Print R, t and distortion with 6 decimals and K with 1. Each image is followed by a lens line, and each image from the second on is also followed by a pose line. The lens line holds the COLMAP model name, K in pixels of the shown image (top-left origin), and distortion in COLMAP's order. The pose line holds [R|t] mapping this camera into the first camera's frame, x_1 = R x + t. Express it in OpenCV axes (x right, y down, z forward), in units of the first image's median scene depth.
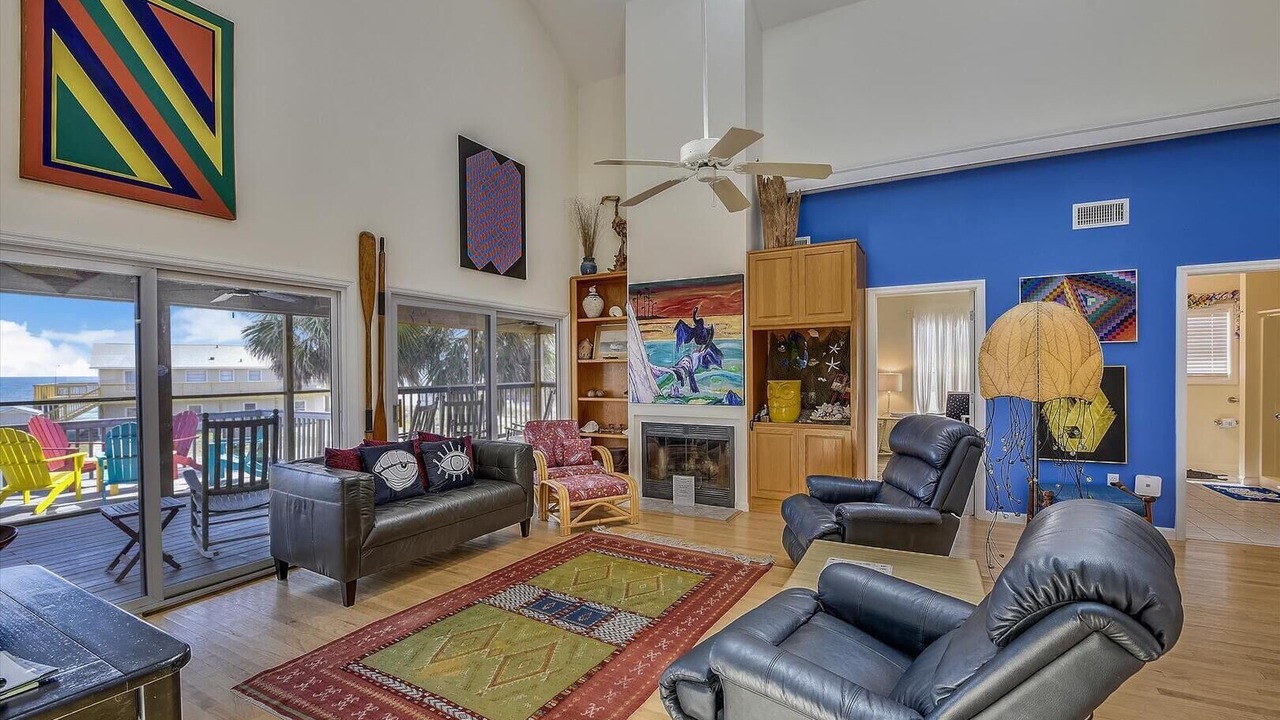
lens RADIAL K [[542.2, 0, 644.4], [0, 542.2, 375.1], [0, 0, 1]] dist [-0.014043, -0.000861]
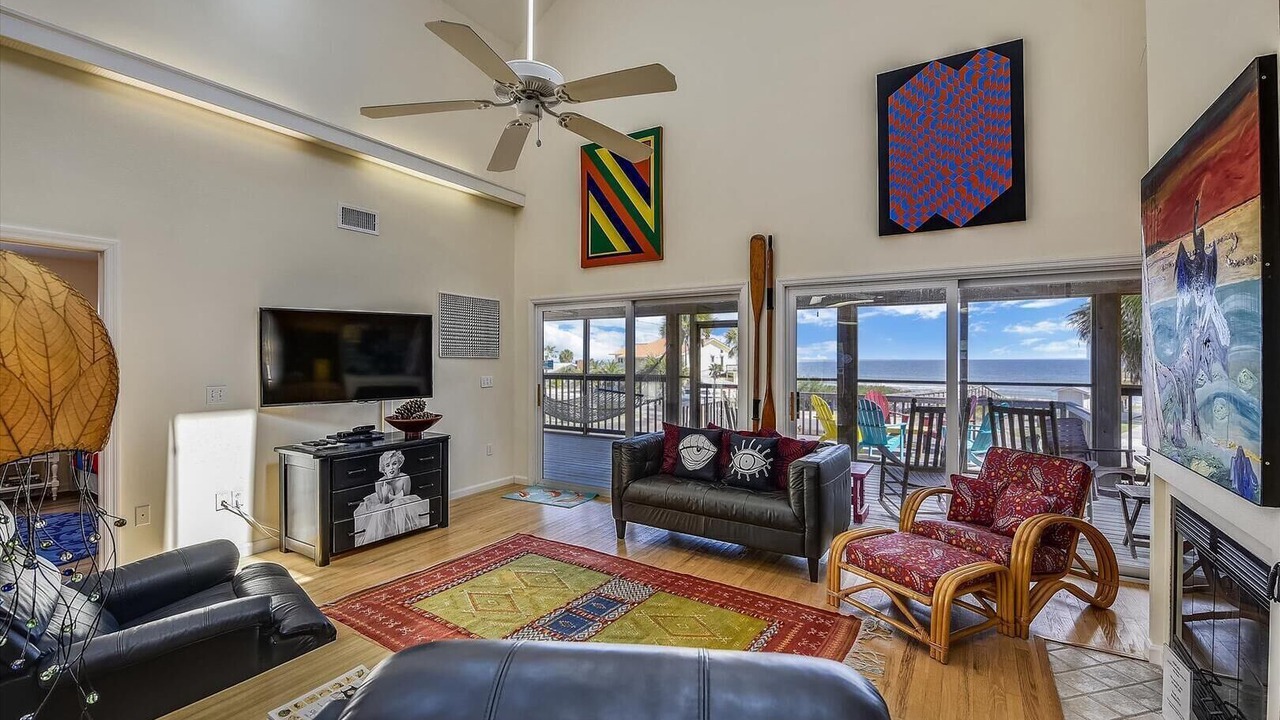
lens RADIAL K [[542.2, 0, 638.8], [0, 542.2, 355.8], [0, 0, 1]] dist [-0.014043, -0.000861]
pose [[-0.057790, 0.006455, -0.998308, 0.575784], [-0.011263, 0.999911, 0.007118, -0.026621], [0.998265, 0.011655, -0.057712, 0.808852]]
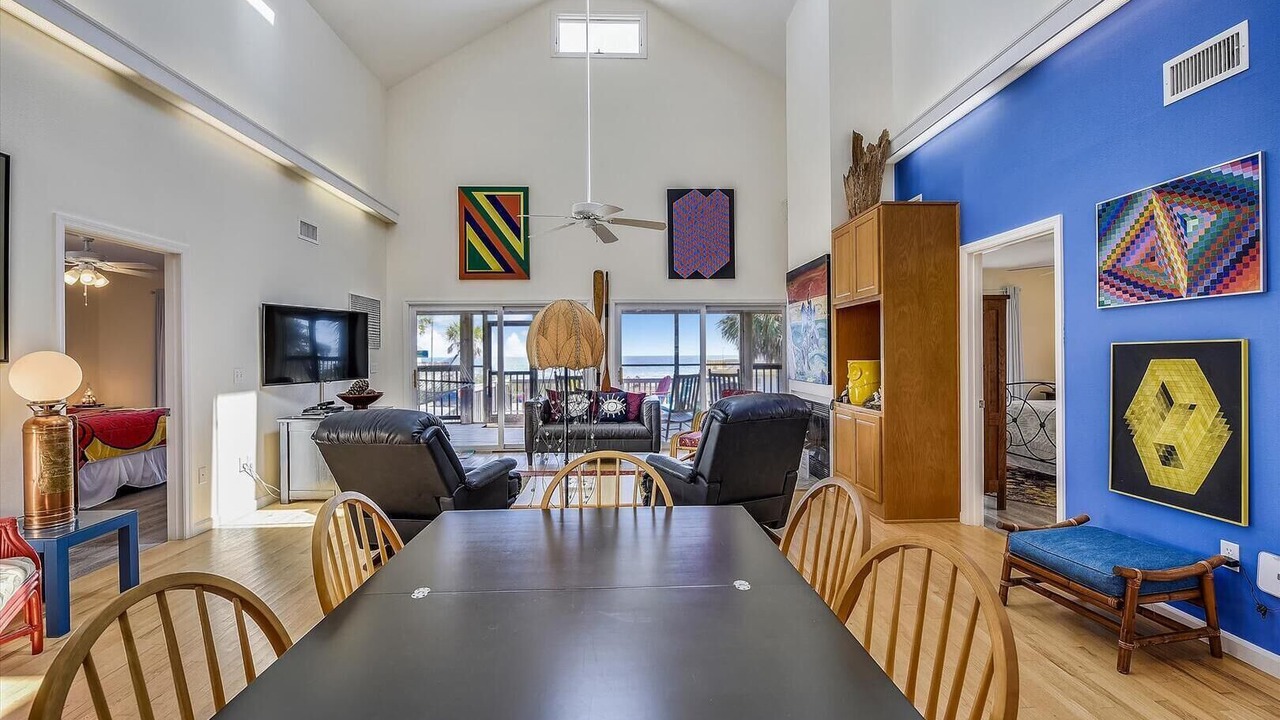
lens RADIAL K [[542.2, 0, 637.2], [0, 542.2, 354.8], [0, 0, 1]] dist [-0.014043, -0.000861]
pose [[0.507519, 0.006583, -0.861615, 1.029501], [-0.007733, 0.999965, 0.003084, 0.000599], [0.861606, 0.005098, 0.507552, 0.220520]]
